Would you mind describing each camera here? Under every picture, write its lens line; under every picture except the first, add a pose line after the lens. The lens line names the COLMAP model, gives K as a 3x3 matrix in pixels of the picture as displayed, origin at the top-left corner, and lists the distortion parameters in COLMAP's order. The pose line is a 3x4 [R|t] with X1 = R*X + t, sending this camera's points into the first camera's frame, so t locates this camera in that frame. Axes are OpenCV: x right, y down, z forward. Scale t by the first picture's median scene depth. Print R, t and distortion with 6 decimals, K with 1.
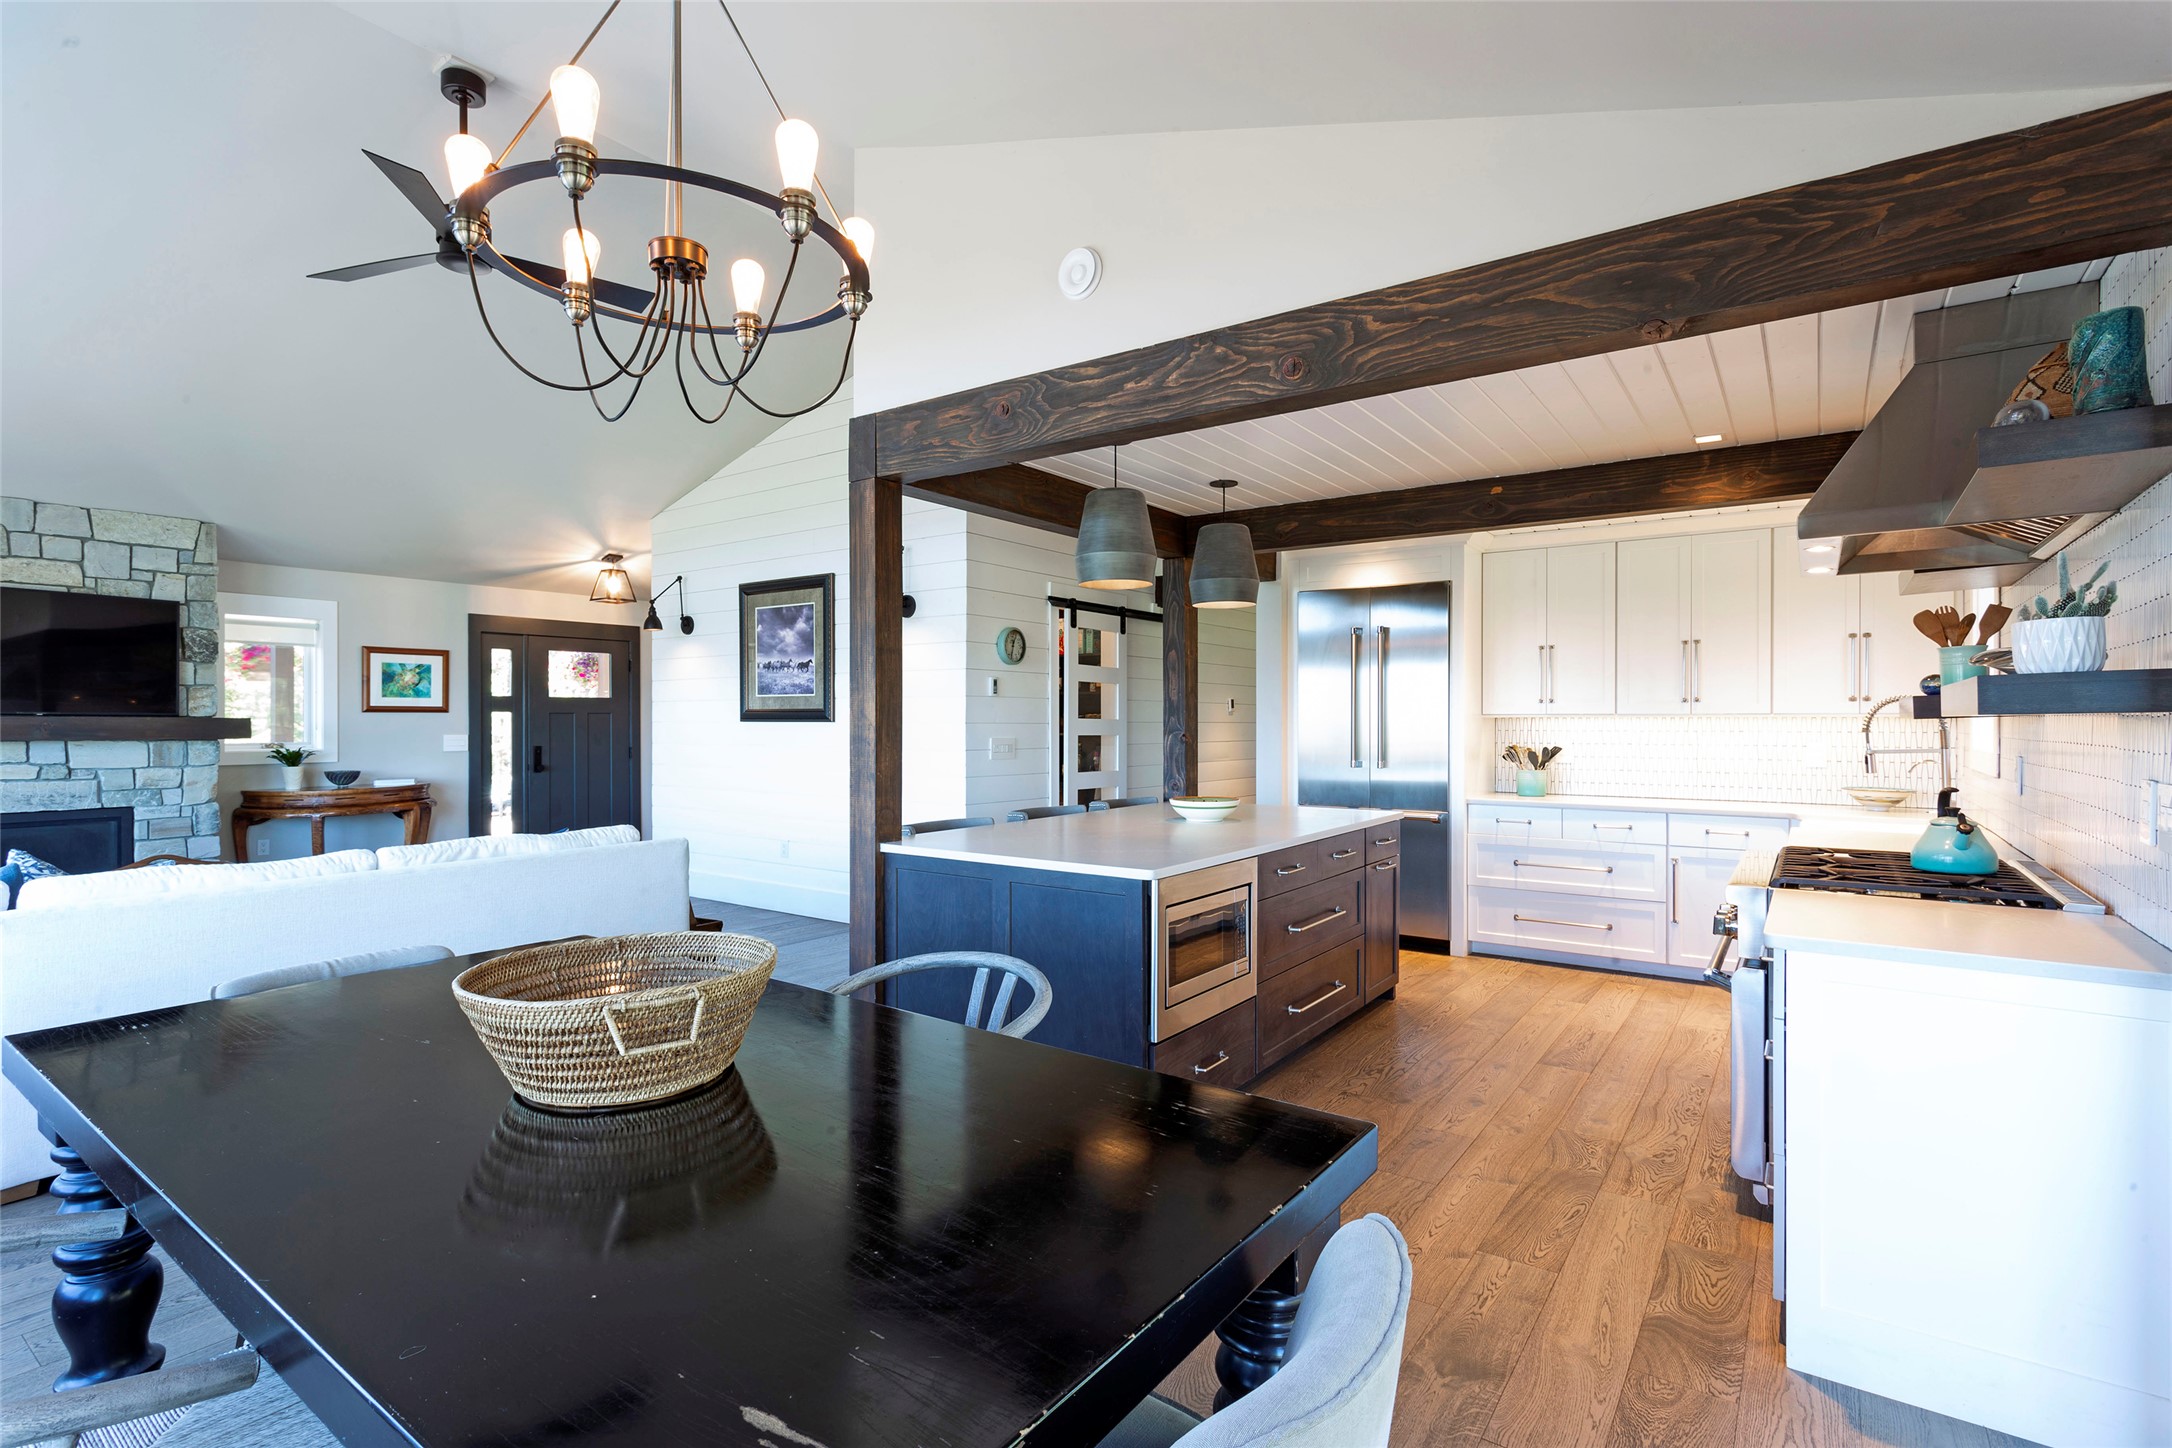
lens RADIAL K [[1034.3, 0, 1075.7], [0, 1034.3, 712.3], [0, 0, 1]] dist [0.003611, 0.000346]
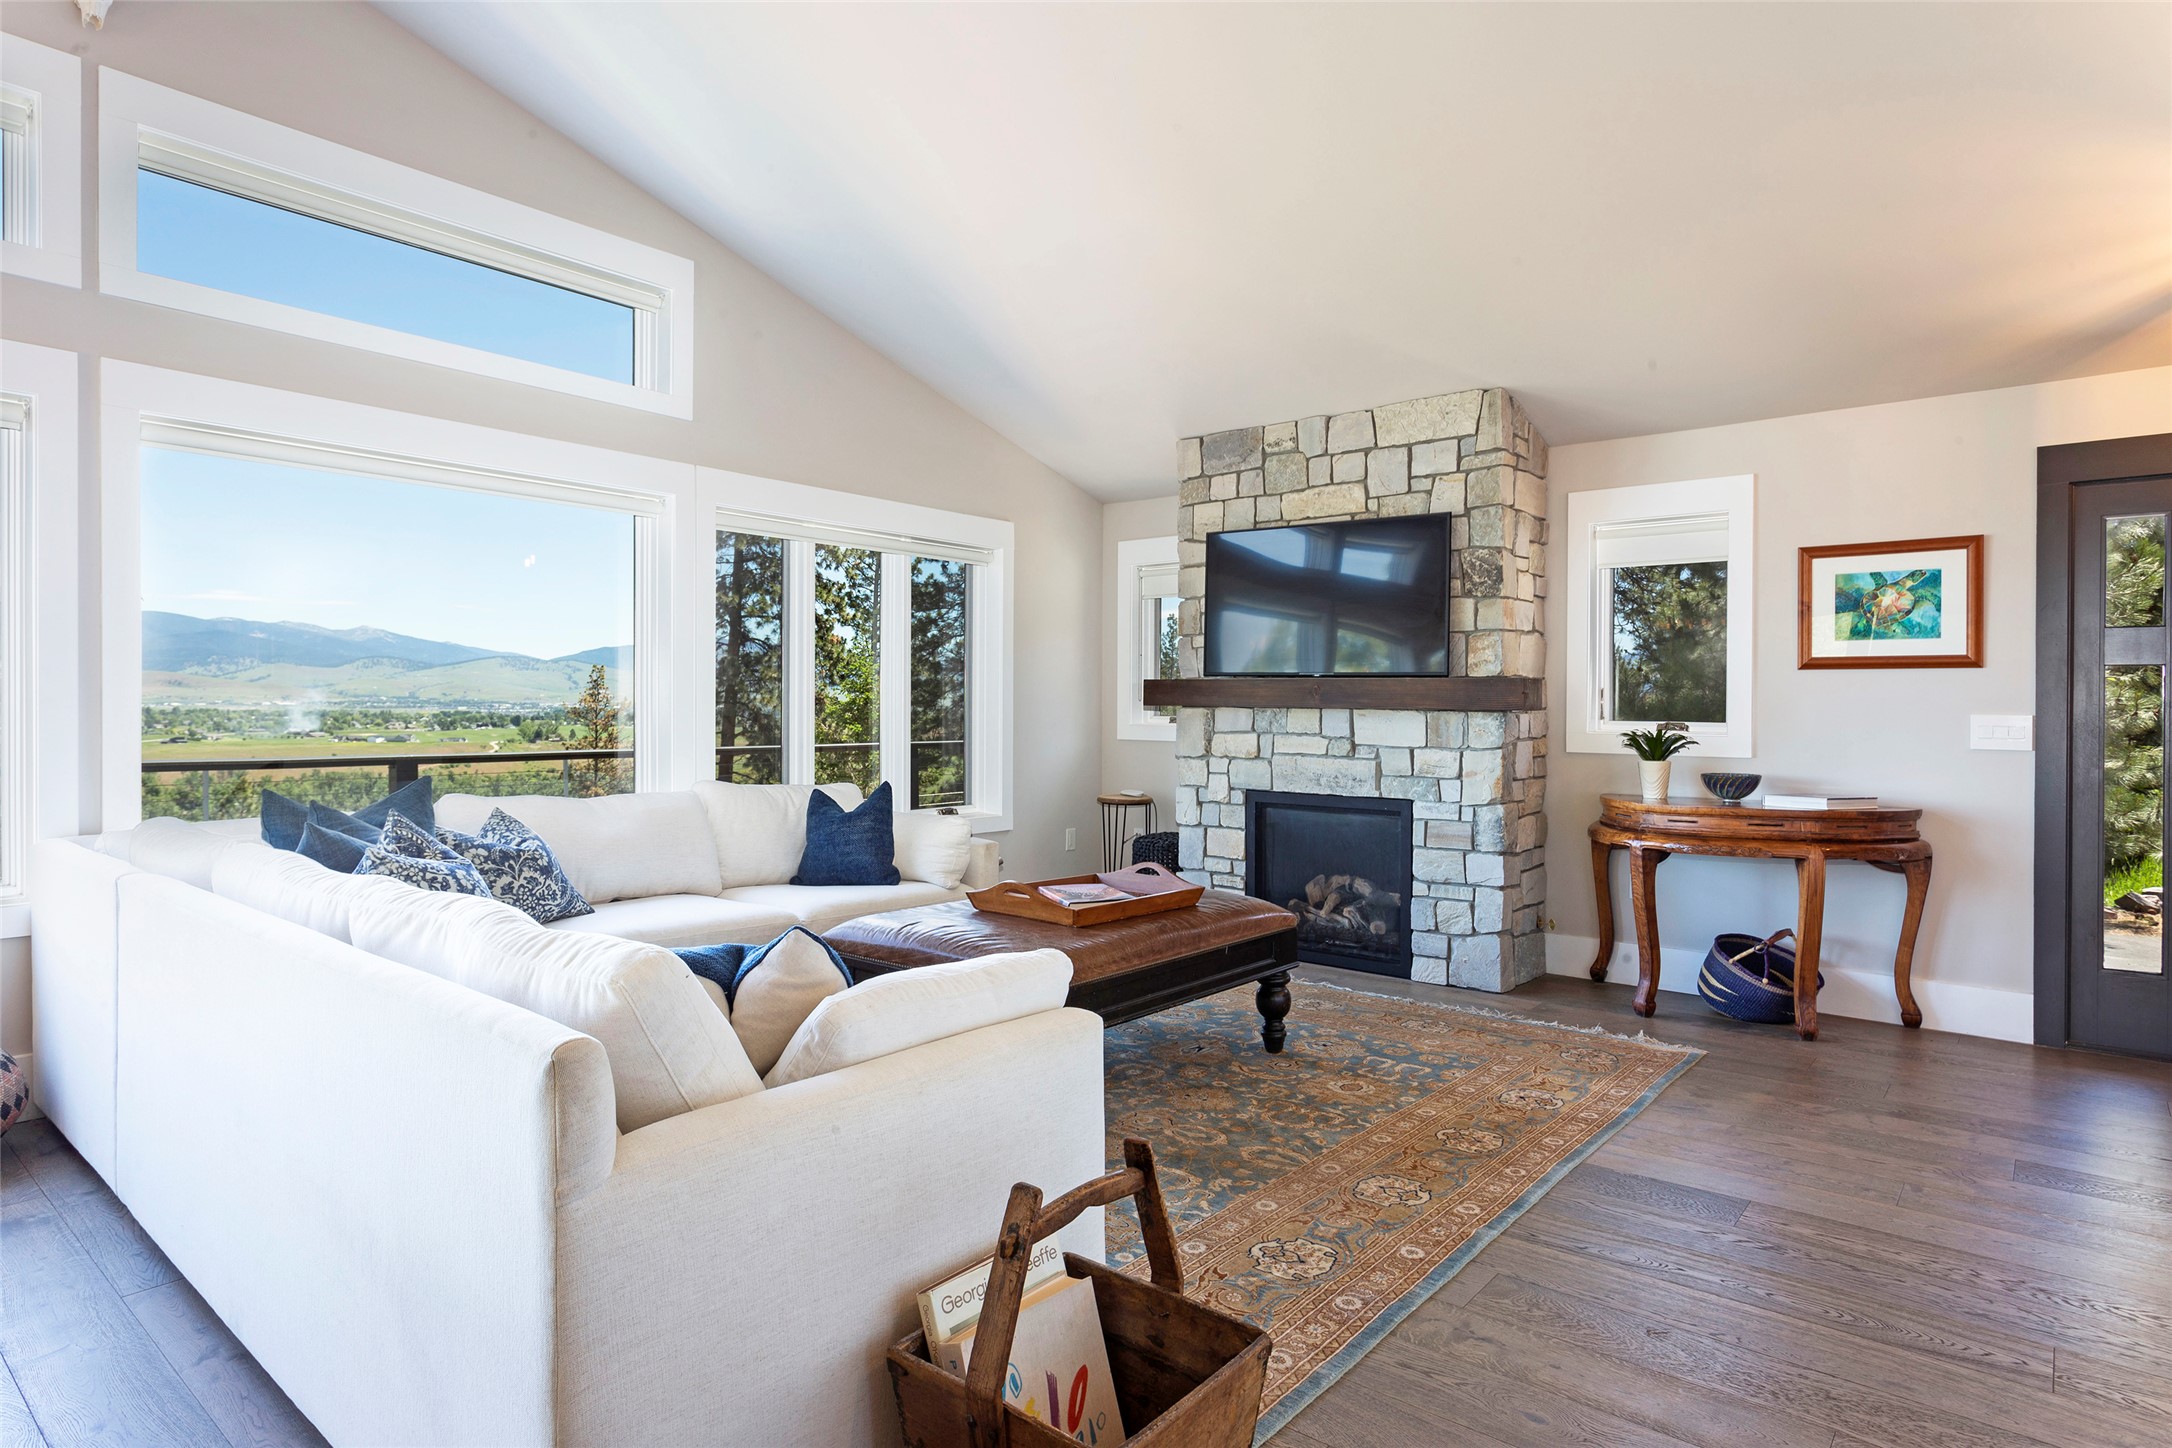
lens RADIAL K [[1188.4, 0, 1083.8], [0, 1188.4, 709.9], [0, 0, 1]] dist [0.001171, 0.002898]
pose [[-0.065108, 0.001485, -0.997877, -0.045766], [-0.004013, 0.999990, 0.001750, 0.023922], [0.997870, 0.004118, -0.065102, 0.741217]]
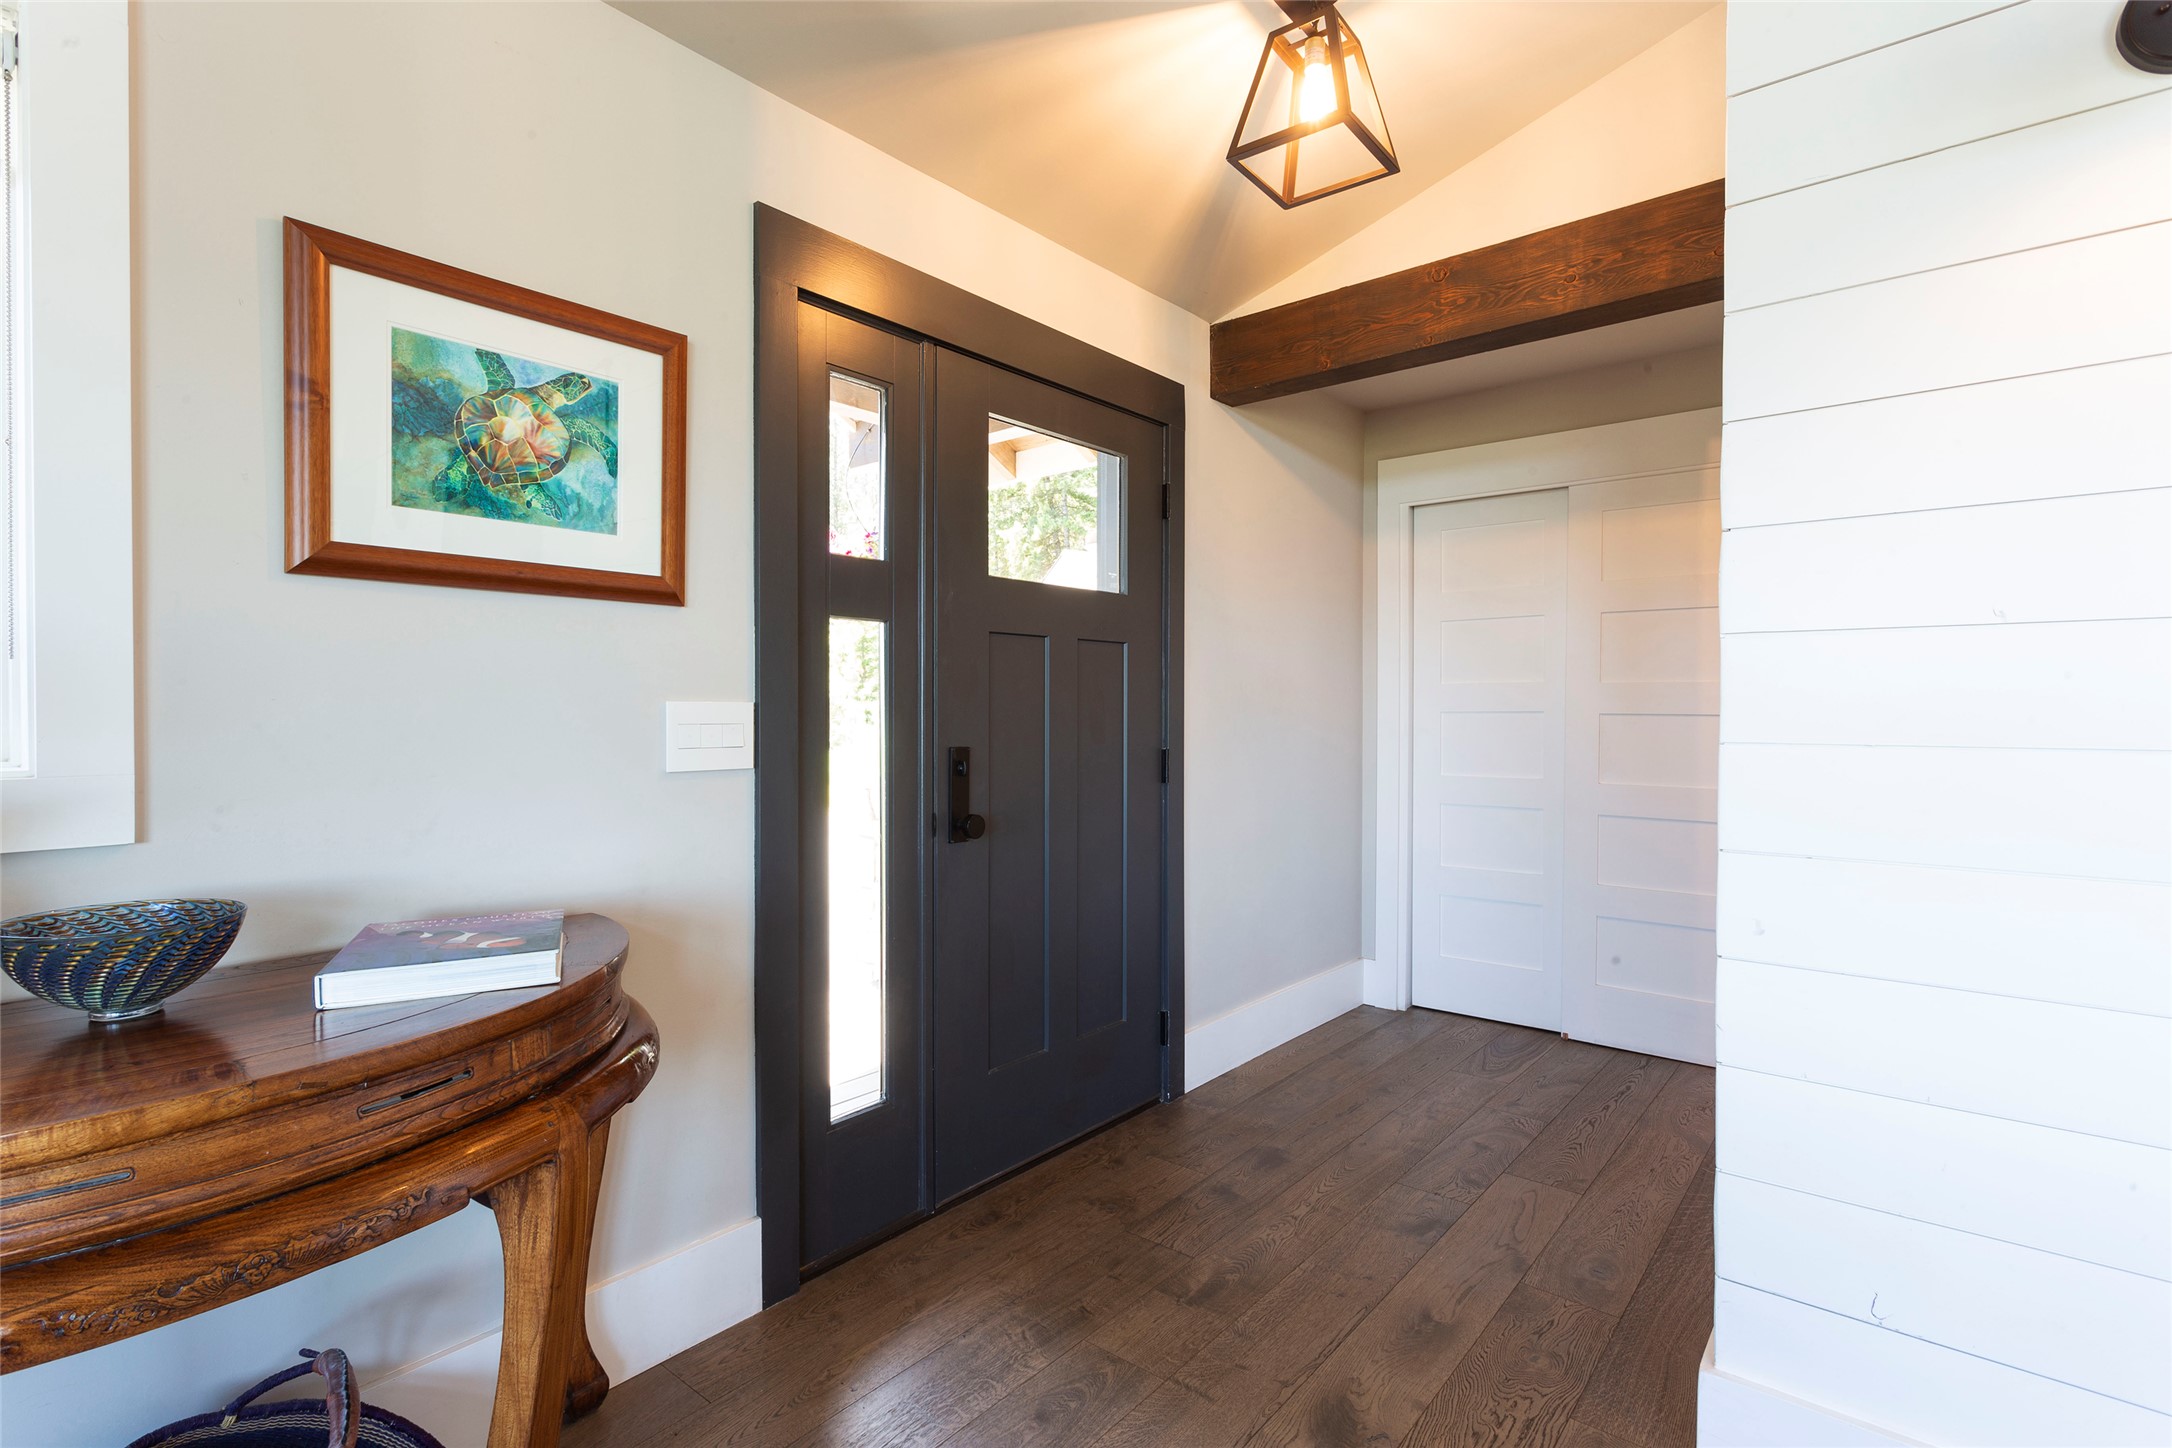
lens RADIAL K [[1034.3, 0, 1075.7], [0, 1034.3, 712.3], [0, 0, 1]] dist [0.003611, 0.000346]
pose [[0.997316, 0.000746, -0.073215, -0.591314], [-0.000171, 0.999969, 0.007860, 0.026577], [0.073218, -0.007826, 0.997285, 0.914180]]
